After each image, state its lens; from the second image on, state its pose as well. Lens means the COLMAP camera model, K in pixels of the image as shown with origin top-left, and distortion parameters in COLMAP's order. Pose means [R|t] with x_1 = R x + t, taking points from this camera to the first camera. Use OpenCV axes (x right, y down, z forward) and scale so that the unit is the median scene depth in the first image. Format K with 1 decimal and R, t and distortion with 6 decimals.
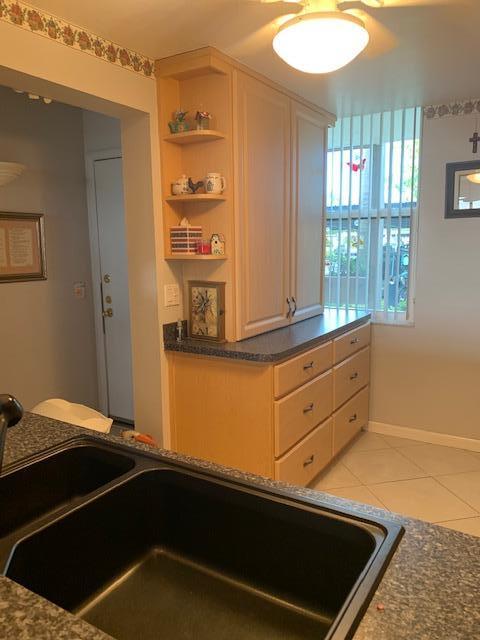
lens RADIAL K [[490.9, 0, 241.5], [0, 490.9, 320.5], [0, 0, 1]] dist [0.051112, -0.005354]
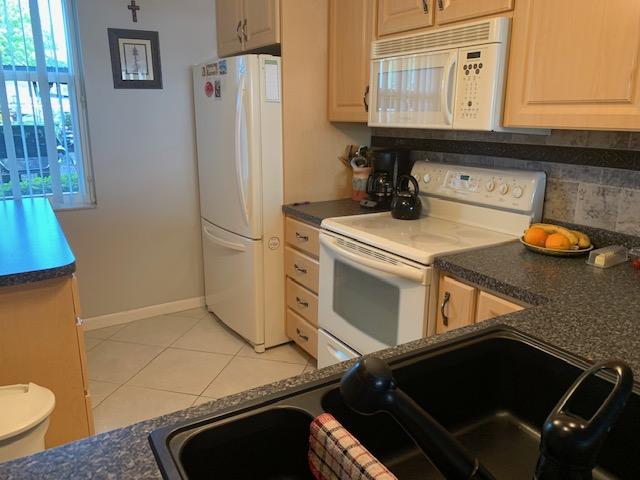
lens RADIAL K [[490.9, 0, 320.2], [0, 490.9, 238.0], [0, 0, 1]] dist [0.051112, -0.005354]
pose [[0.459183, -0.207730, 0.863713, -0.298584], [0.130504, 0.977500, 0.165716, -0.033496], [-0.878703, 0.036624, 0.475961, 0.219826]]
